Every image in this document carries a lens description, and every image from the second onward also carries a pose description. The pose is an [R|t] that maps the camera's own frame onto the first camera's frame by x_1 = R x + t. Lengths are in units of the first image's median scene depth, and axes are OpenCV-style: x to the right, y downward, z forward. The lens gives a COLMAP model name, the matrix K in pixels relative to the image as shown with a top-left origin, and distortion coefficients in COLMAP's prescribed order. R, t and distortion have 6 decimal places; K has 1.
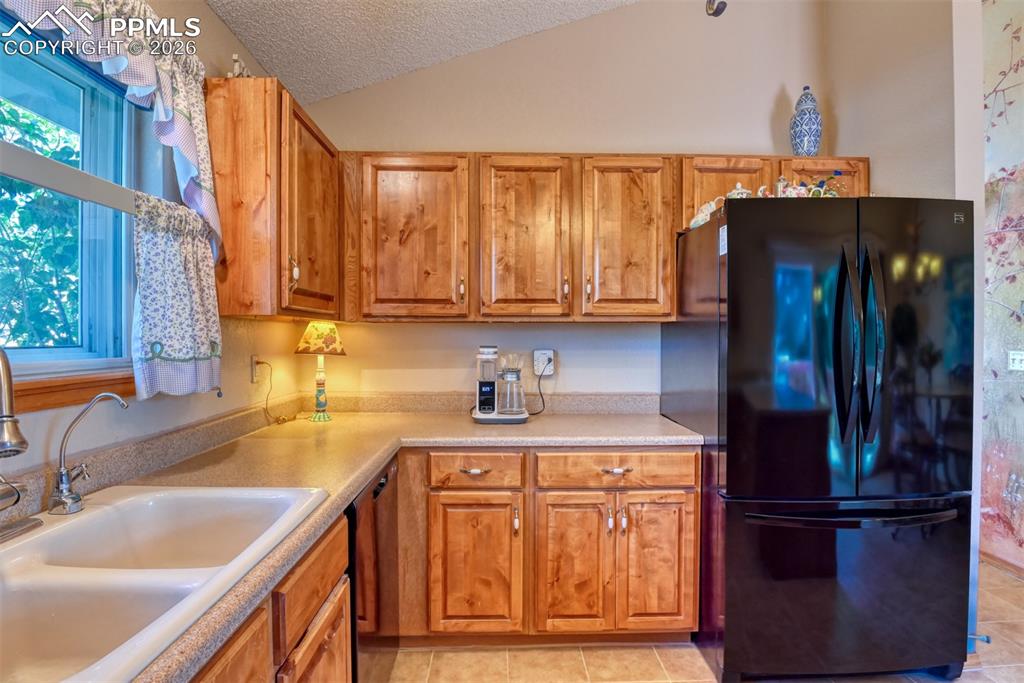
lens RADIAL K [[517.7, 0, 512.0], [0, 517.7, 341.5], [0, 0, 1]] dist [-0.014357, -0.008703]
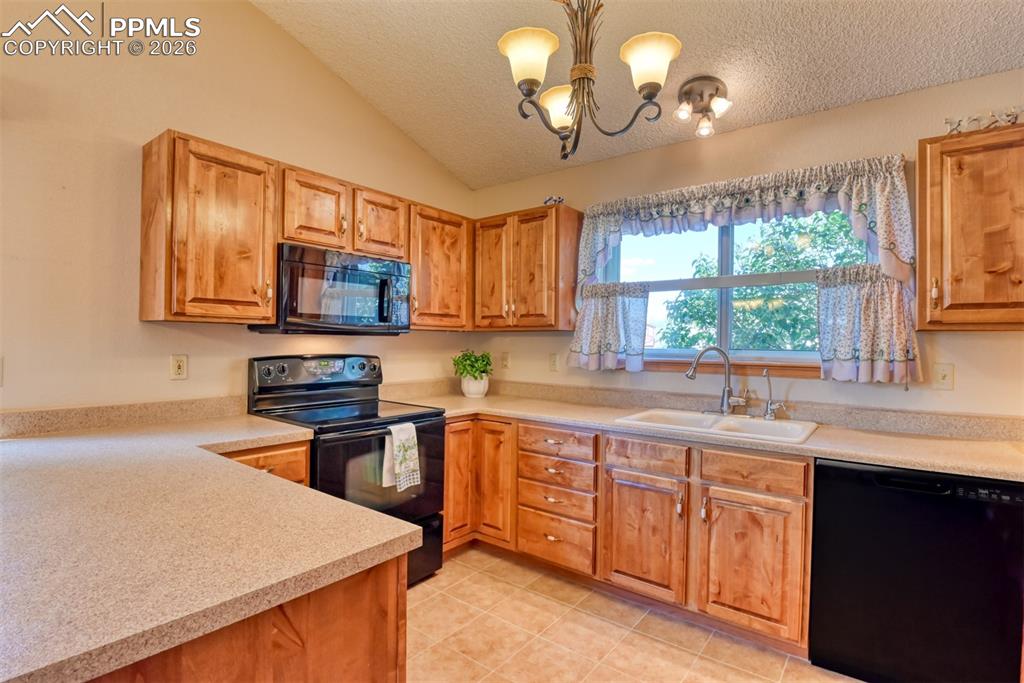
lens RADIAL K [[505.2, 0, 514.3], [0, 505.2, 344.3], [0, 0, 1]] dist [-0.021404, -0.006881]
pose [[-0.623873, -0.004589, -0.781512, 0.775086], [-0.019766, 0.999756, 0.009909, -0.005765], [0.781276, 0.021630, -0.623811, 0.704381]]
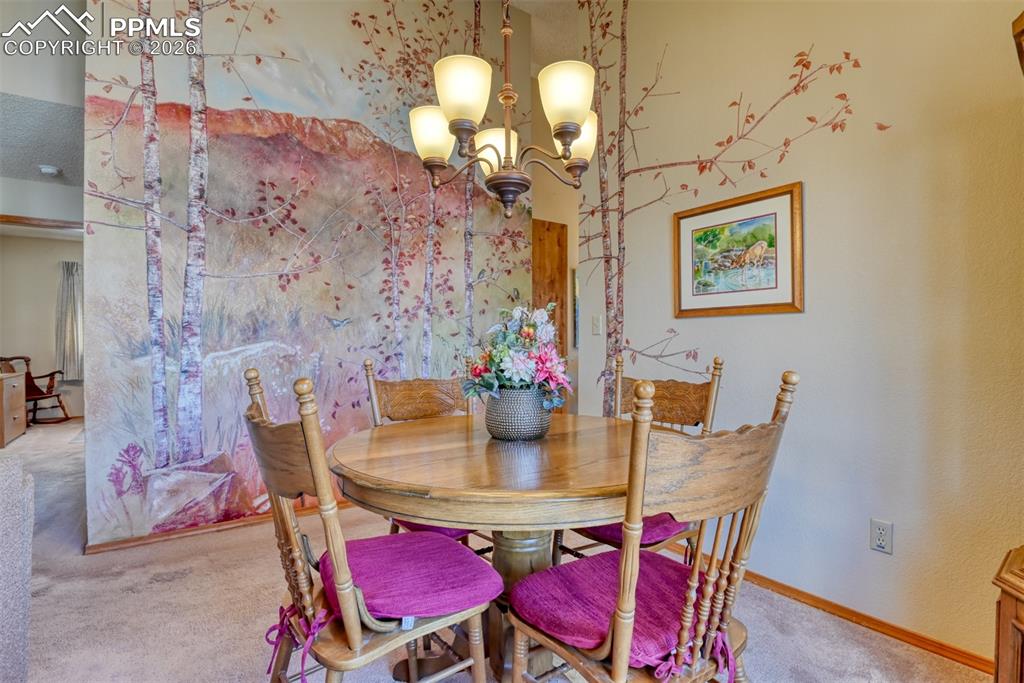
lens RADIAL K [[505.2, 0, 514.3], [0, 505.2, 344.3], [0, 0, 1]] dist [-0.021404, -0.006881]
pose [[-0.557550, 0.000210, 0.830143, -0.245065], [0.011019, 0.999914, 0.007148, 0.081706], [-0.830070, 0.013133, -0.557504, 2.040107]]
